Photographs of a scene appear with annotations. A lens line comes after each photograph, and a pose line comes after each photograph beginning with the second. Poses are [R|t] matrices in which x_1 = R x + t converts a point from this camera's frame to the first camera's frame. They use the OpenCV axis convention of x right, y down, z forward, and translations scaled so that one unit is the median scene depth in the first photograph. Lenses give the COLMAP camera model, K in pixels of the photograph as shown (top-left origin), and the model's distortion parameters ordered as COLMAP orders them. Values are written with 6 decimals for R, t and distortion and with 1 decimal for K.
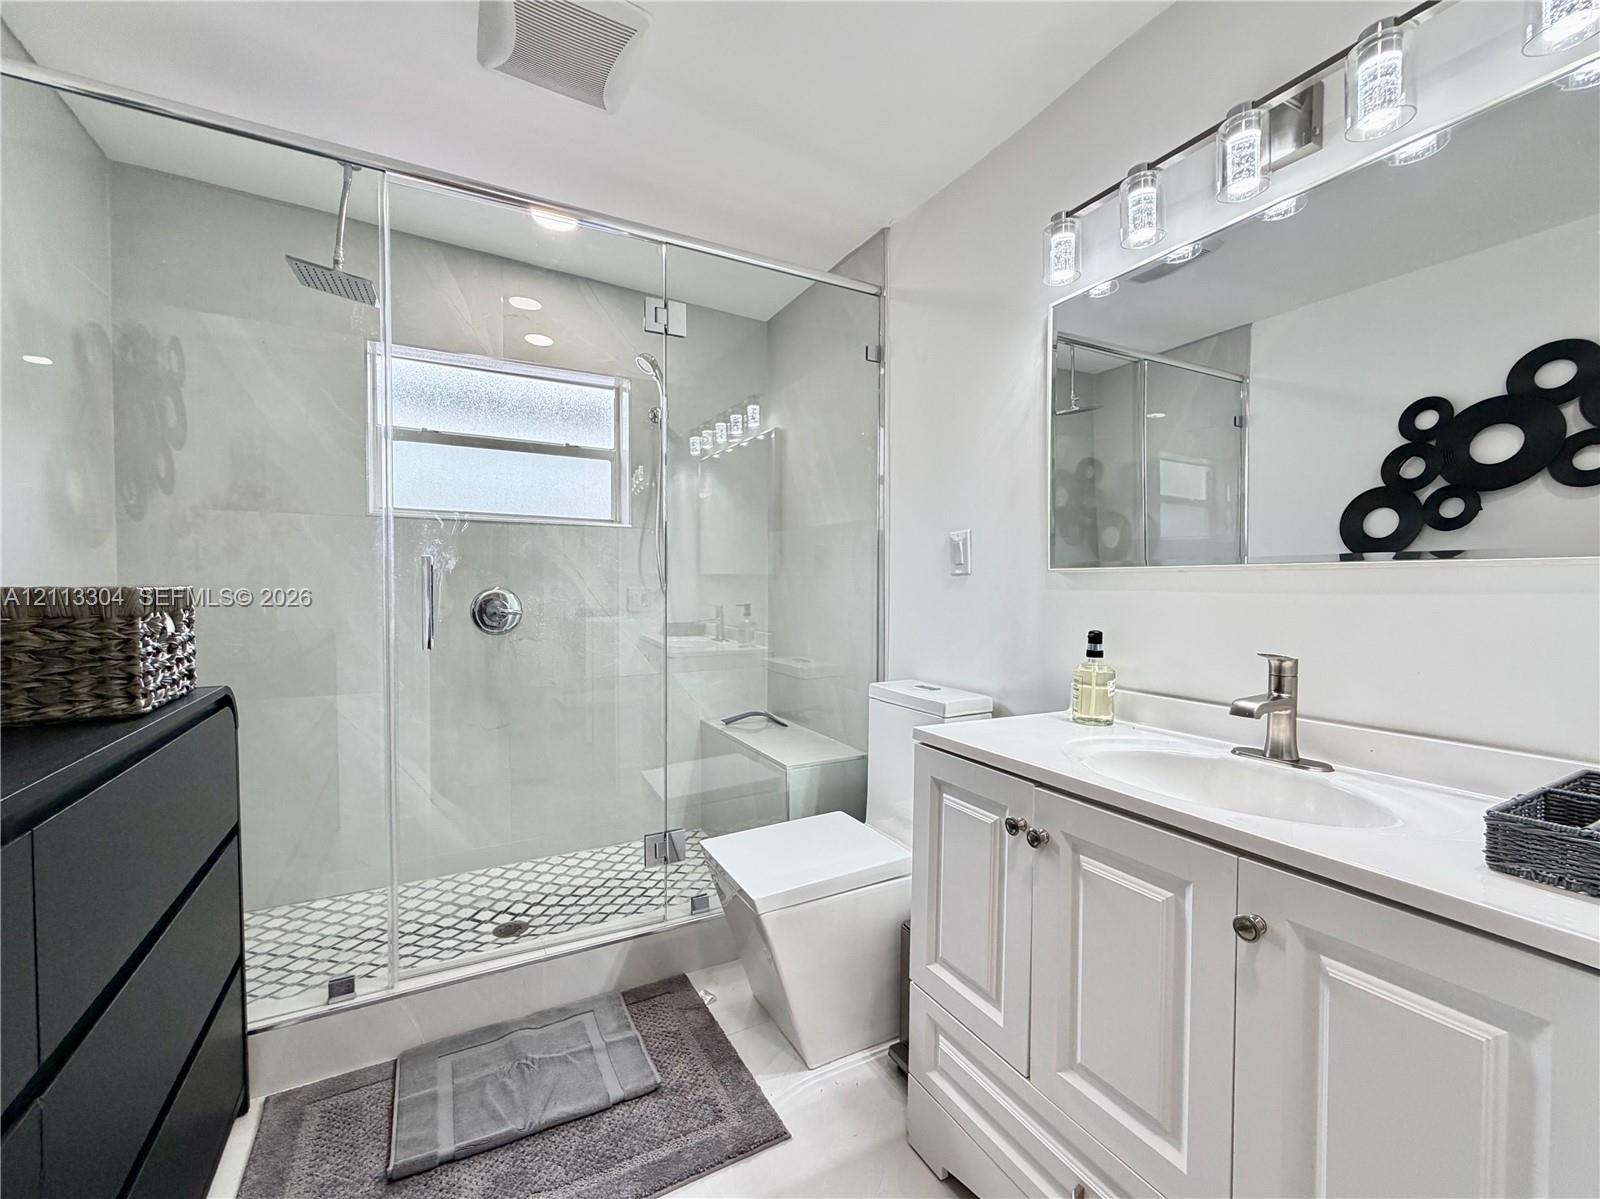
lens RADIAL K [[651.5, 0, 790.9], [0, 651.5, 599.8], [0, 0, 1]] dist [-0.004357, -0.000286]
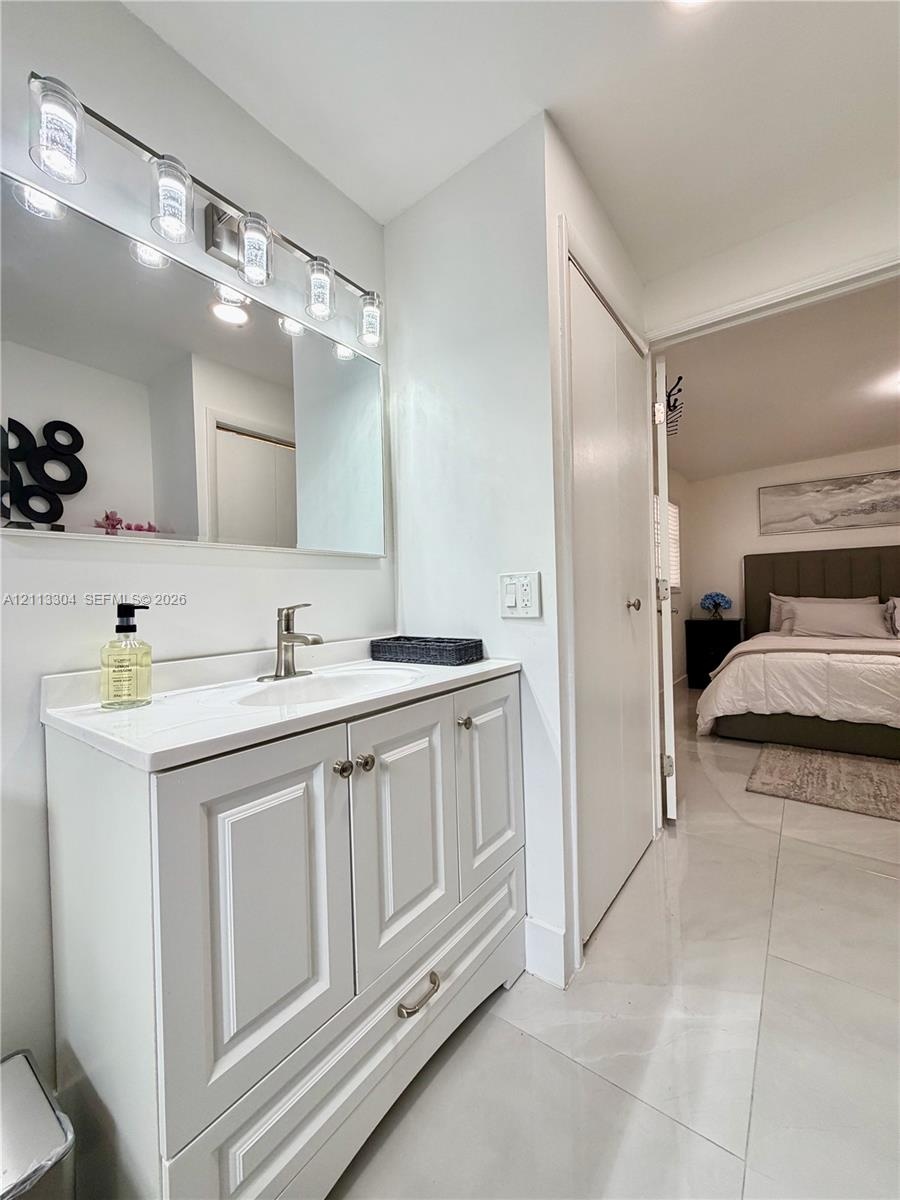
lens RADIAL K [[488.6, 0, 455.7], [0, 488.6, 594.9], [0, 0, 1]] dist [-0.004357, -0.000286]
pose [[-0.430251, 0.017285, 0.902544, -0.277966], [0.050630, 0.998705, 0.005009, 0.046336], [-0.901288, 0.047851, -0.430569, 0.727197]]
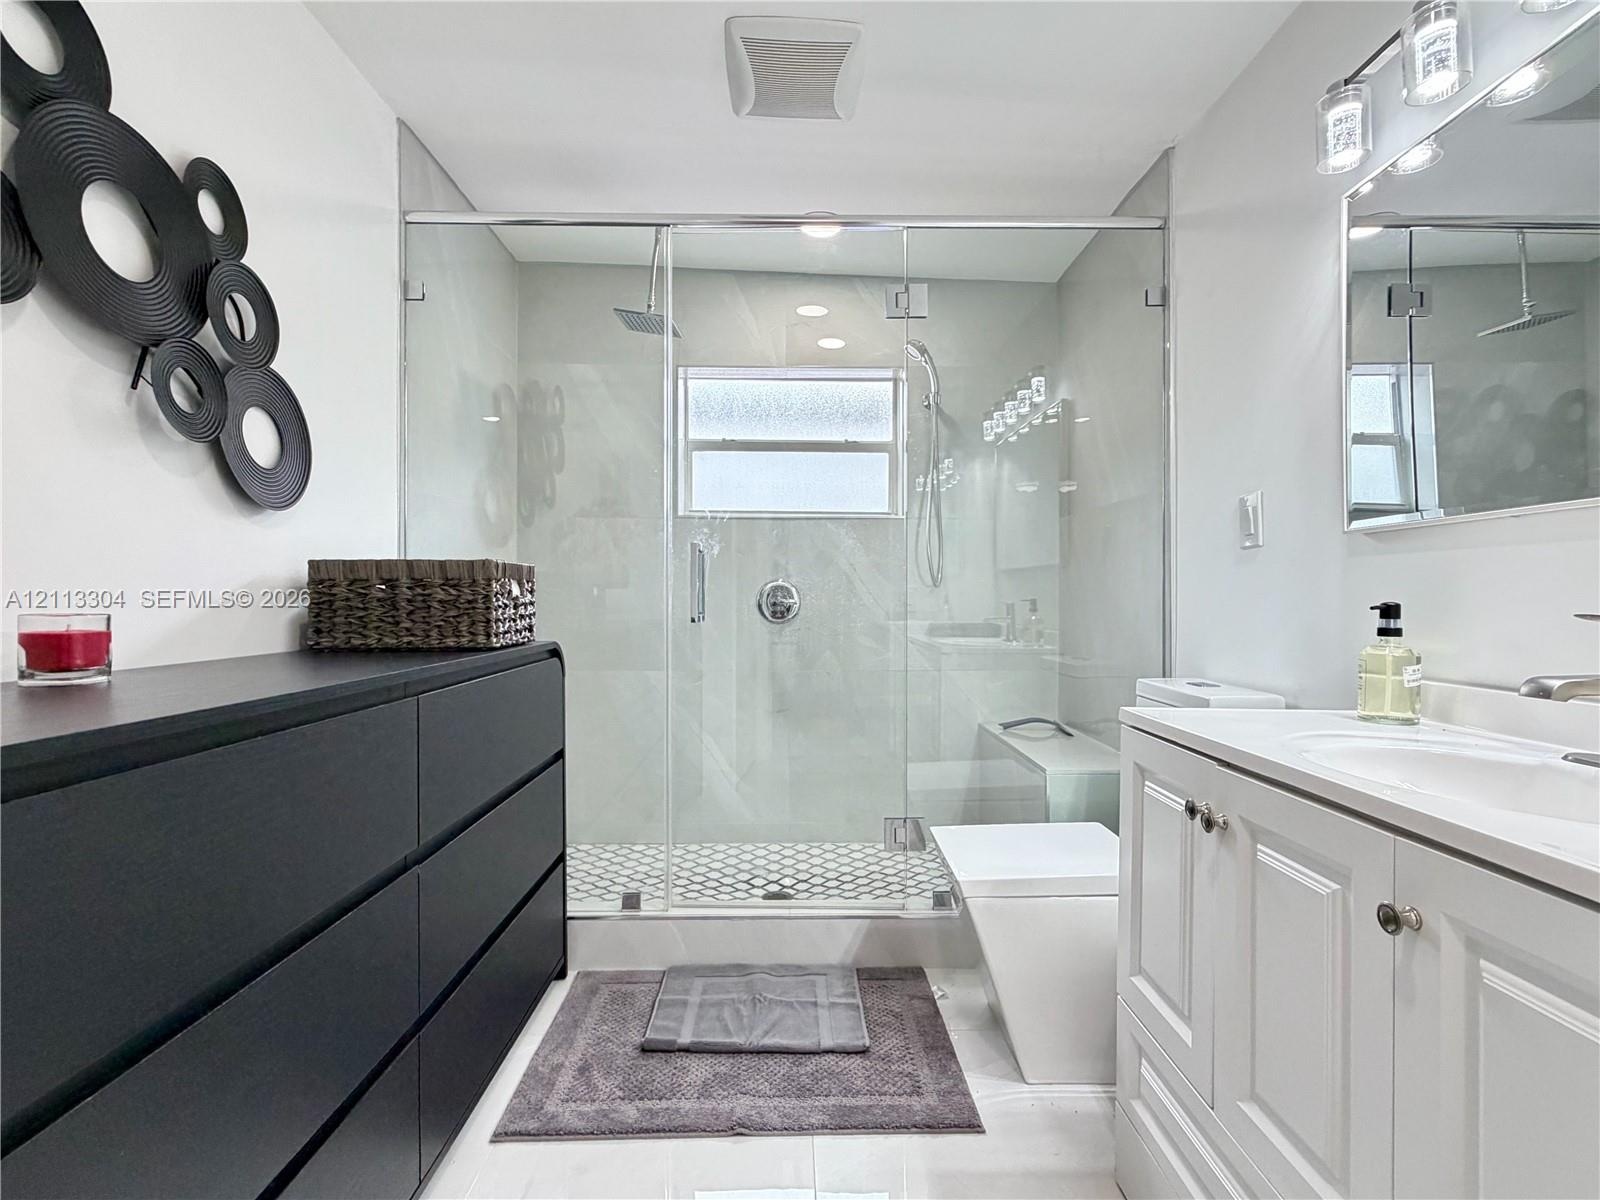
lens RADIAL K [[722.8, 0, 794.6], [0, 722.8, 597.4], [0, 0, 1]] dist [-0.011928, 0.000934]
pose [[0.887914, 0.000255, -0.460010, 0.192701], [-0.010556, 0.999748, -0.019820, 0.054785], [0.459888, 0.022454, 0.887693, -0.064873]]
